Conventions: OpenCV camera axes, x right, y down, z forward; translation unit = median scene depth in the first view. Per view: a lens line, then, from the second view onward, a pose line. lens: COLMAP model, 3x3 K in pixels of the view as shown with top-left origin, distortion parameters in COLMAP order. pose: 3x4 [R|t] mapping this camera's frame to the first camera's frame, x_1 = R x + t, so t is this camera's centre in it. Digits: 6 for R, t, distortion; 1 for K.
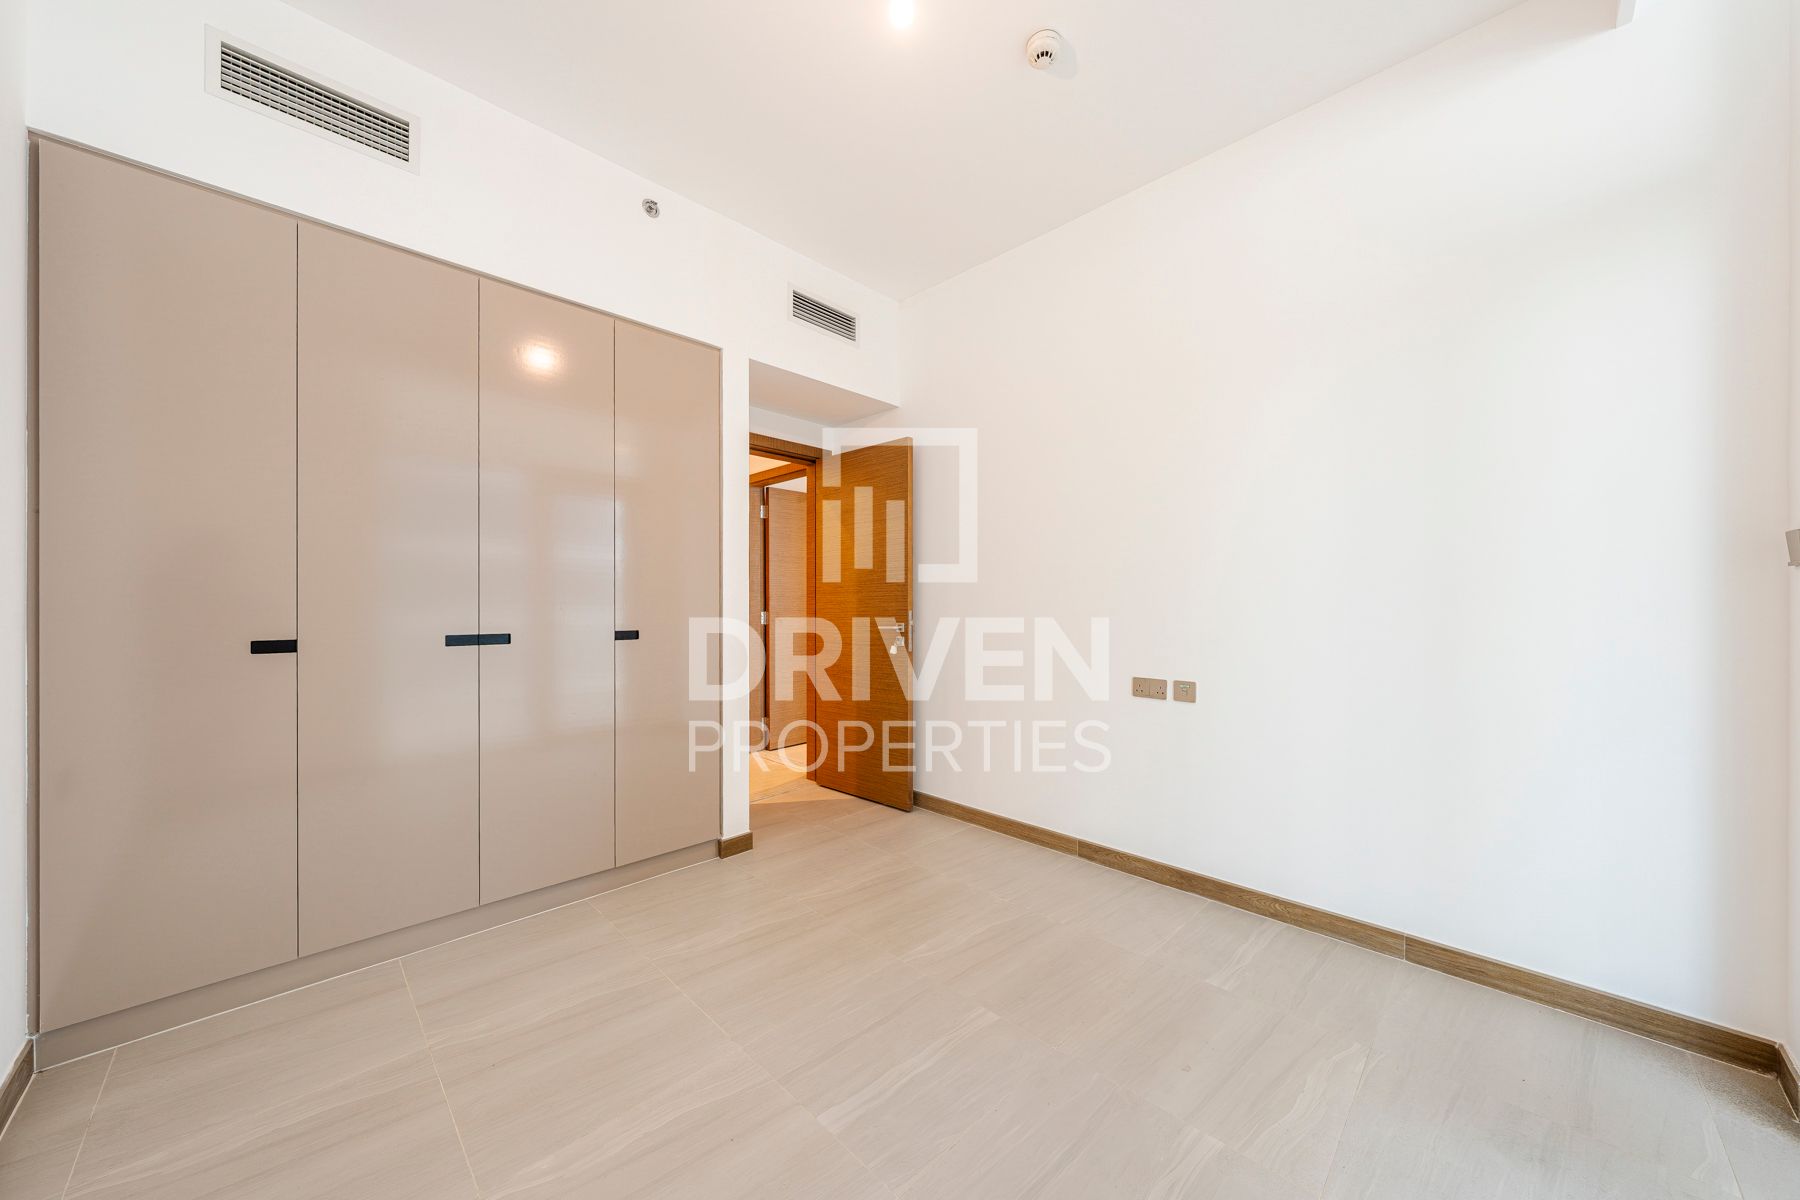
lens RADIAL K [[623.7, 0, 900.0], [0, 623.7, 600.0], [0, 0, 1]] dist [0.000164, -0.000024]
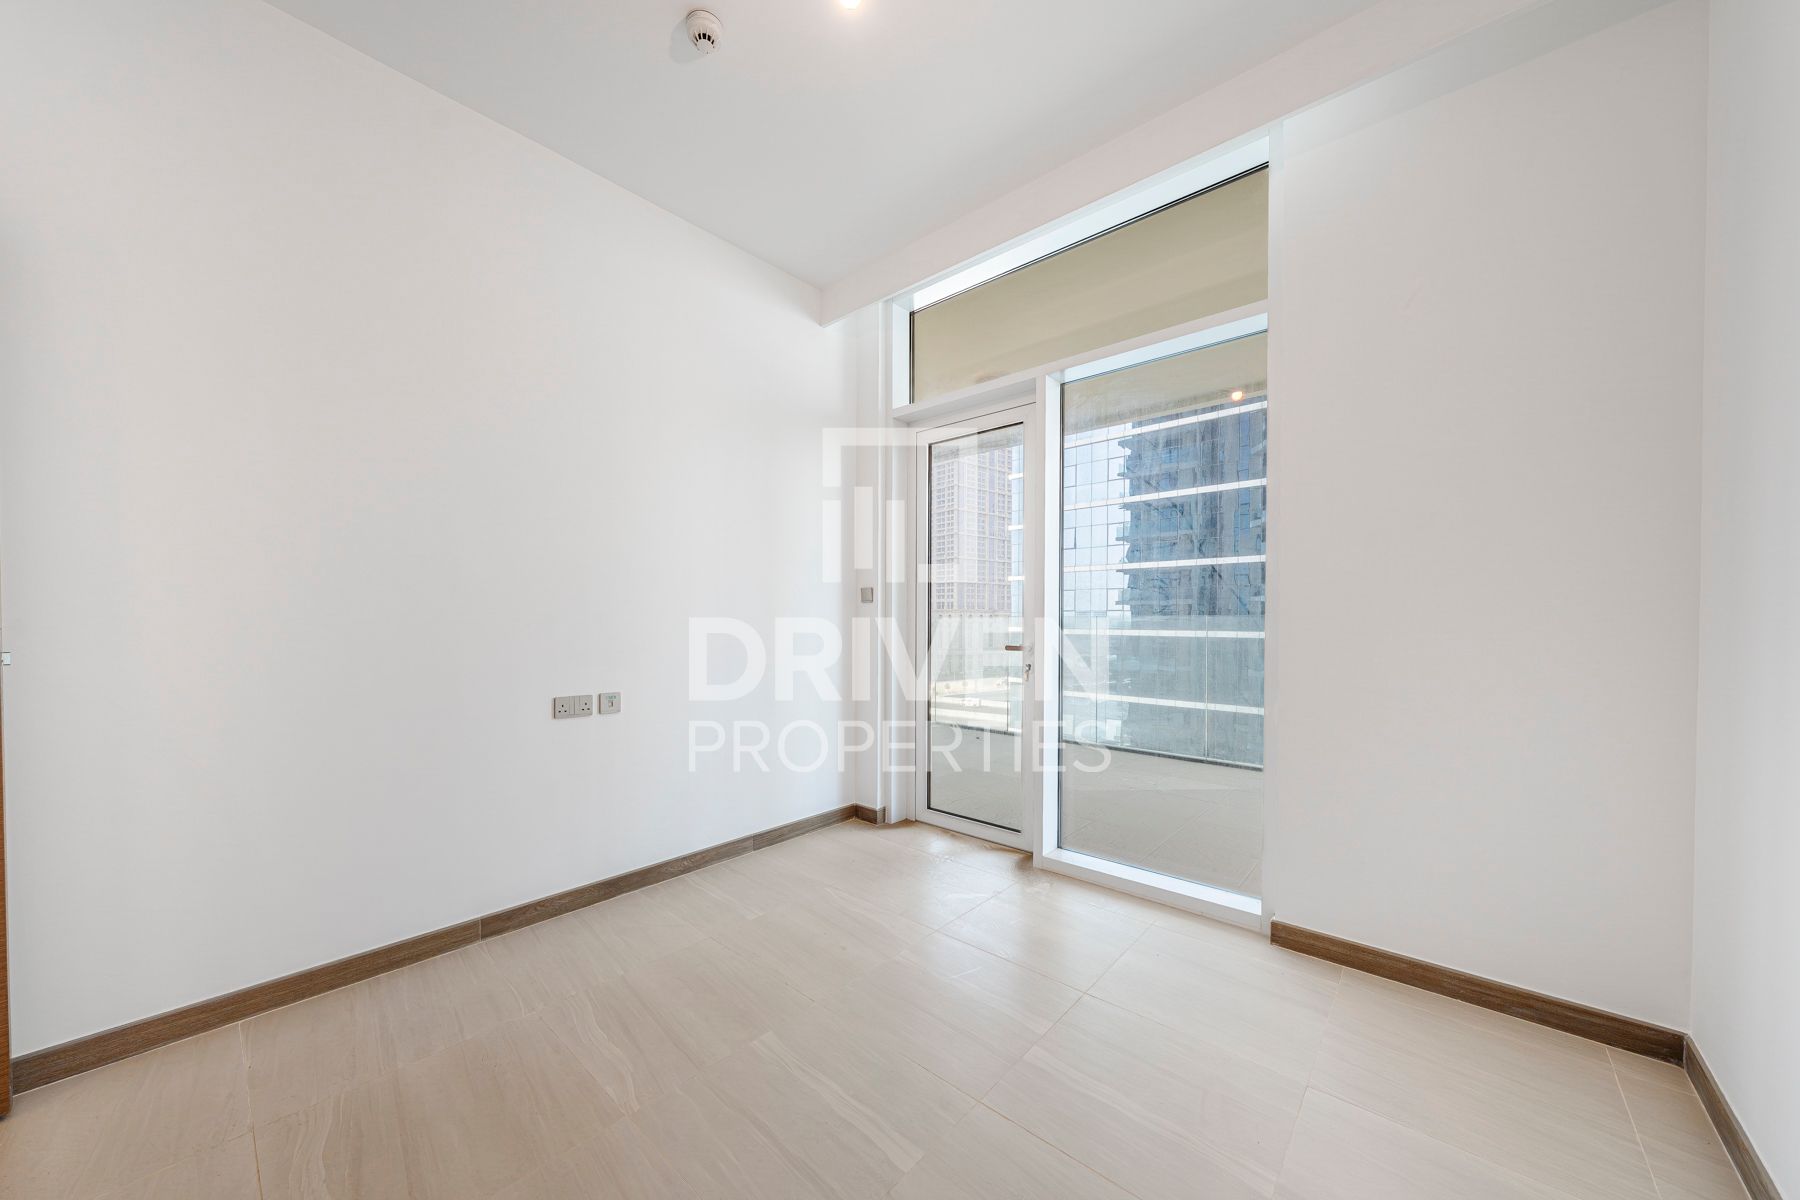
lens RADIAL K [[616.1, 0, 894.7], [0, 616.1, 636.0], [0, 0, 1]] dist [-0.000821, -0.000065]
pose [[-0.051032, -0.021716, 0.998461, -0.687456], [-0.002184, 0.999764, 0.021633, 0.018959], [-0.998695, -0.001076, -0.051068, 0.722650]]
